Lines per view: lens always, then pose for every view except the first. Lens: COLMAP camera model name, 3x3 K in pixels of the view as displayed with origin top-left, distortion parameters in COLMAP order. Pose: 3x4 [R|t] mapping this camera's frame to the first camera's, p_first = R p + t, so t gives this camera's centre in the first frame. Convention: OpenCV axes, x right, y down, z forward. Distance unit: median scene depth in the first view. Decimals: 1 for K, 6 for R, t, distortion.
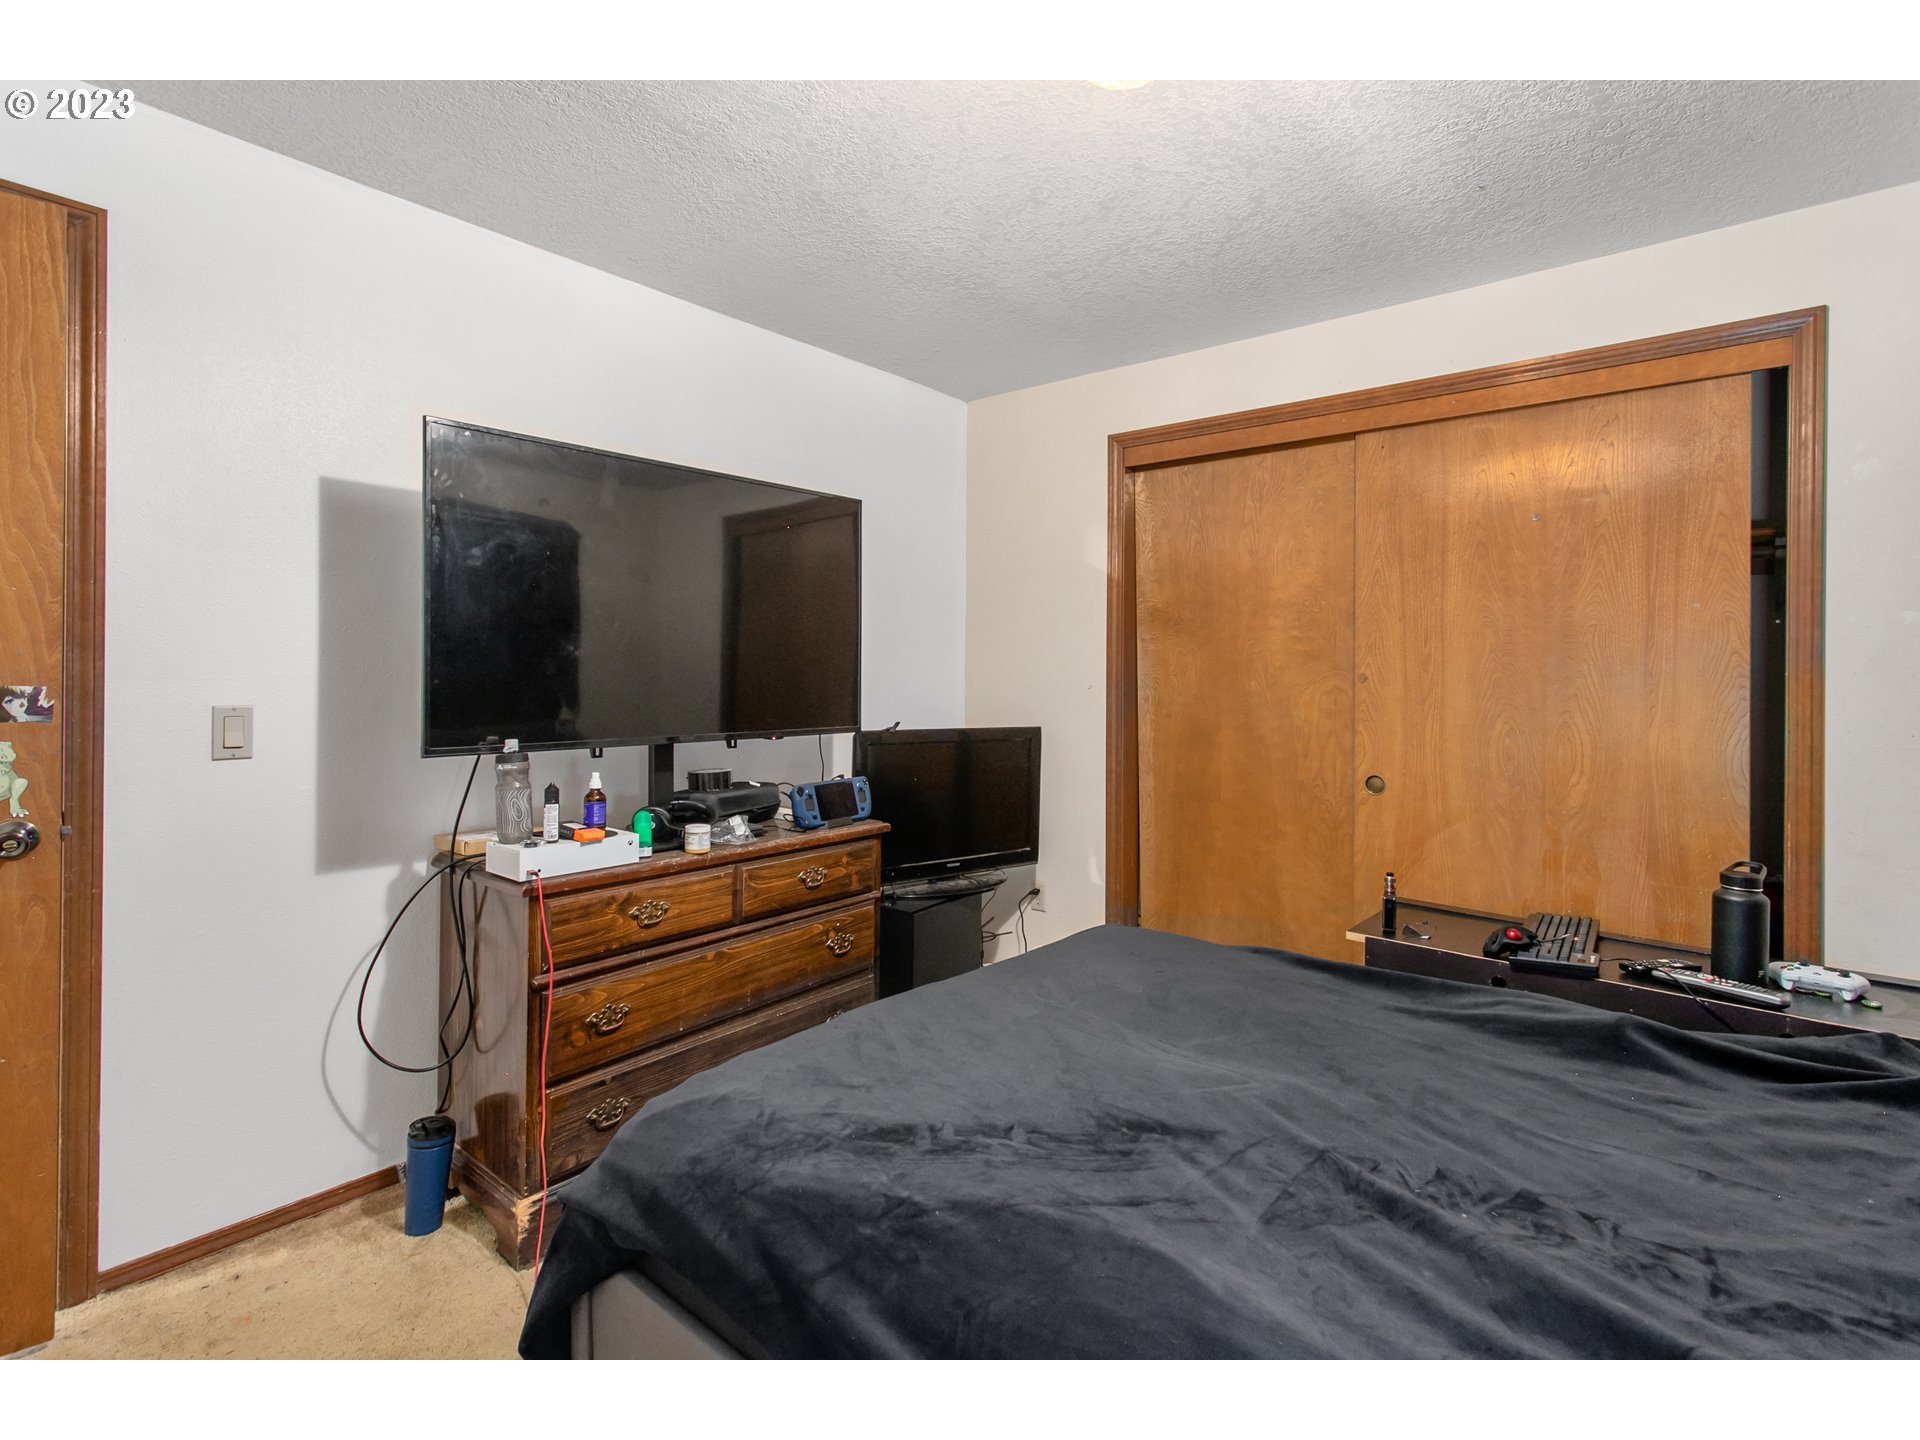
lens RADIAL K [[911.2, 0, 954.3], [0, 911.2, 711.9], [0, 0, 1]] dist [-0.001341, 0.002113]
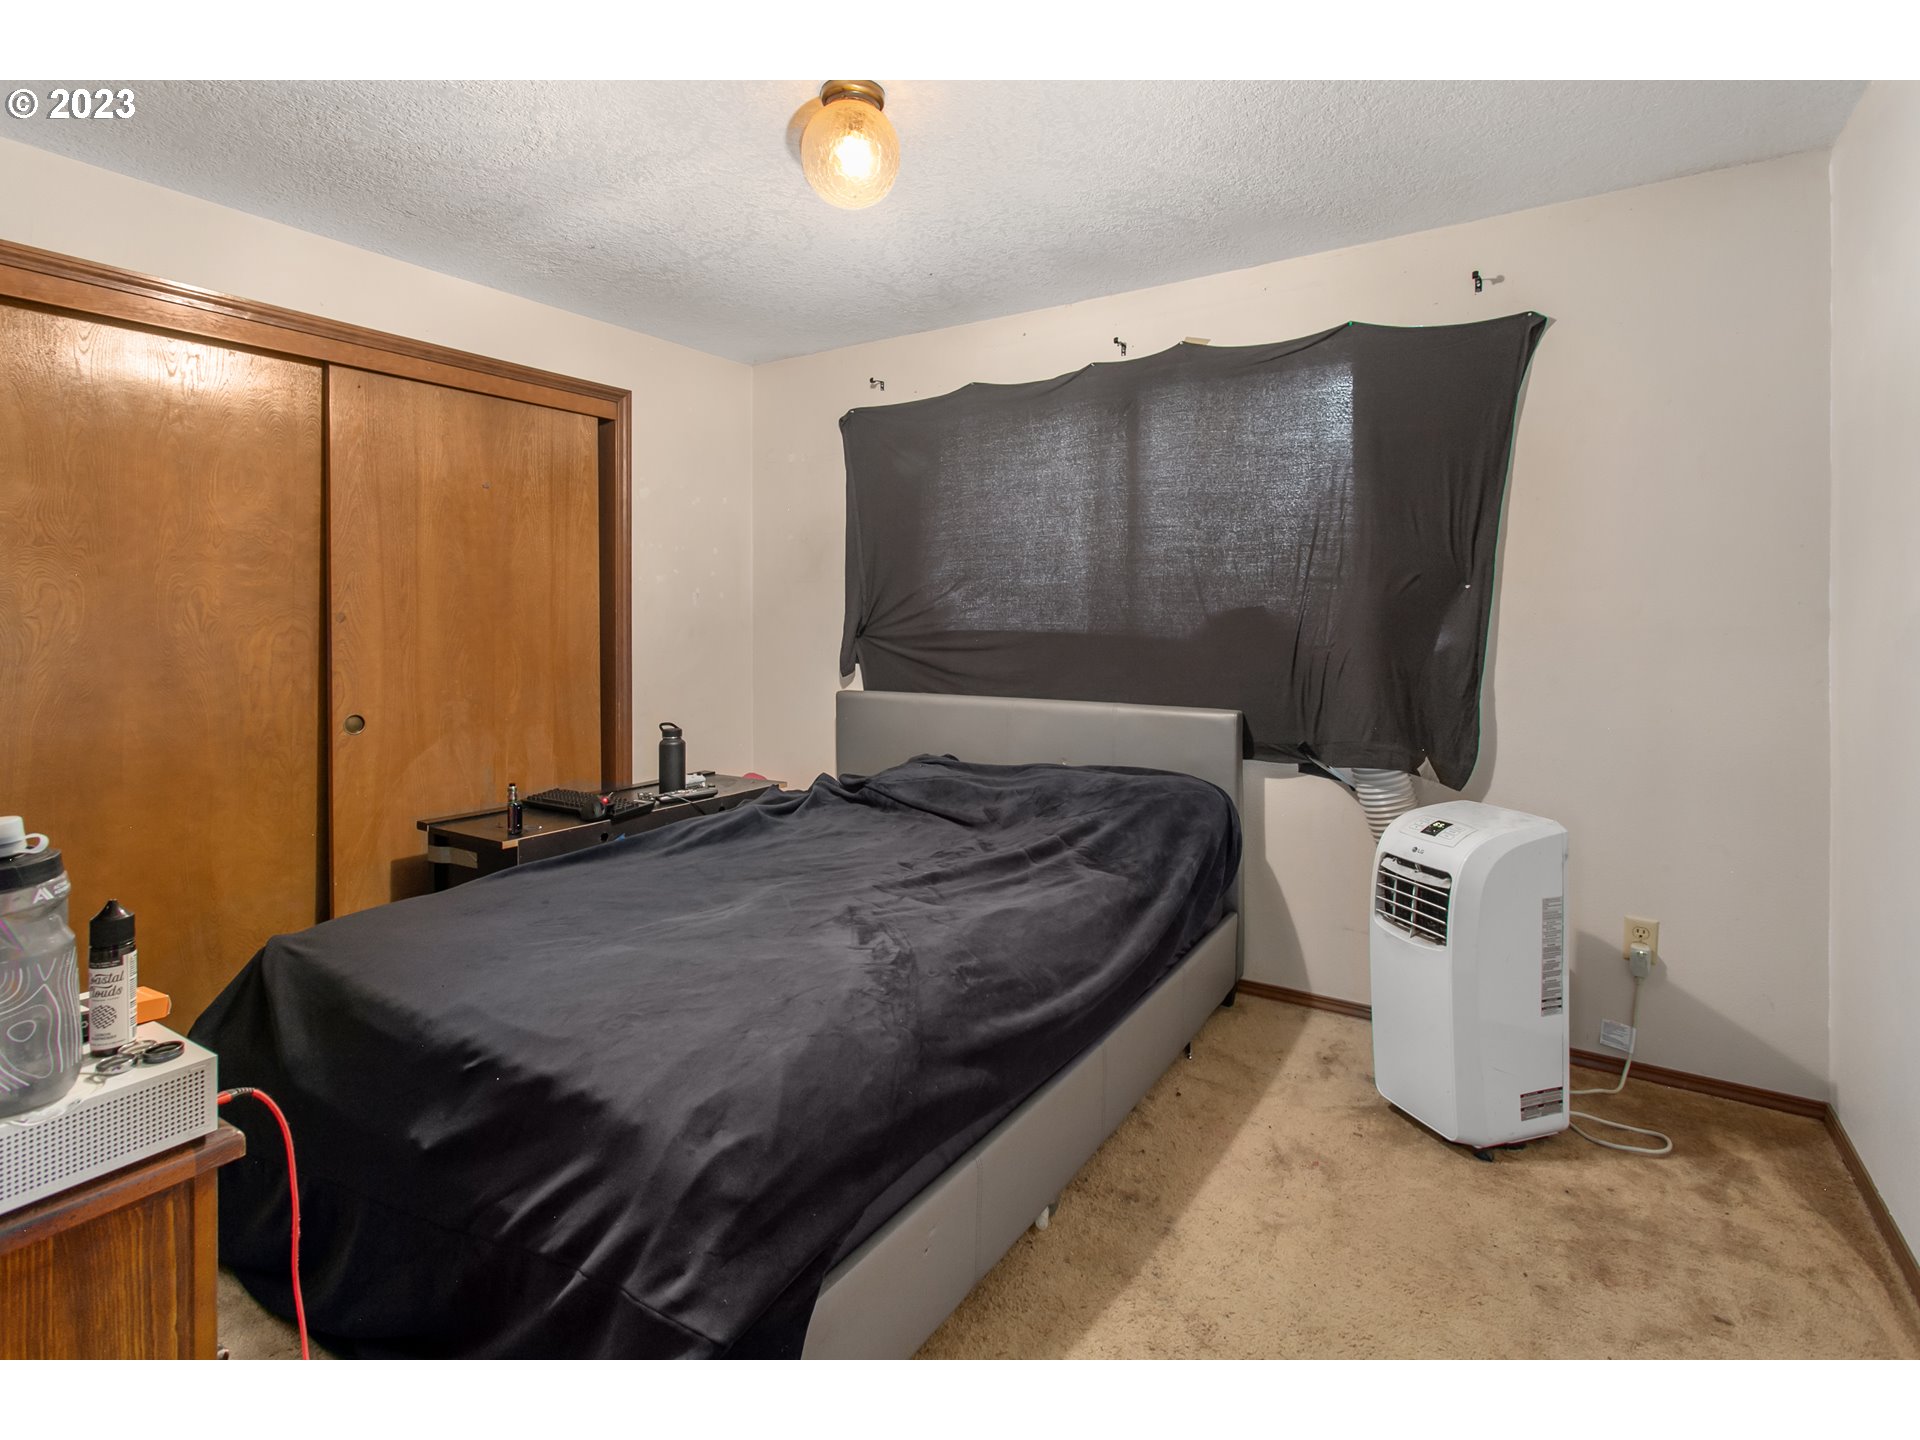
lens RADIAL K [[911.2, 0, 954.3], [0, 911.2, 711.9], [0, 0, 1]] dist [-0.001341, 0.002113]
pose [[-0.110565, -0.111599, 0.987583, -0.626261], [0.049601, 0.991818, 0.117631, -0.019548], [-0.992630, 0.061991, -0.104125, 0.467441]]
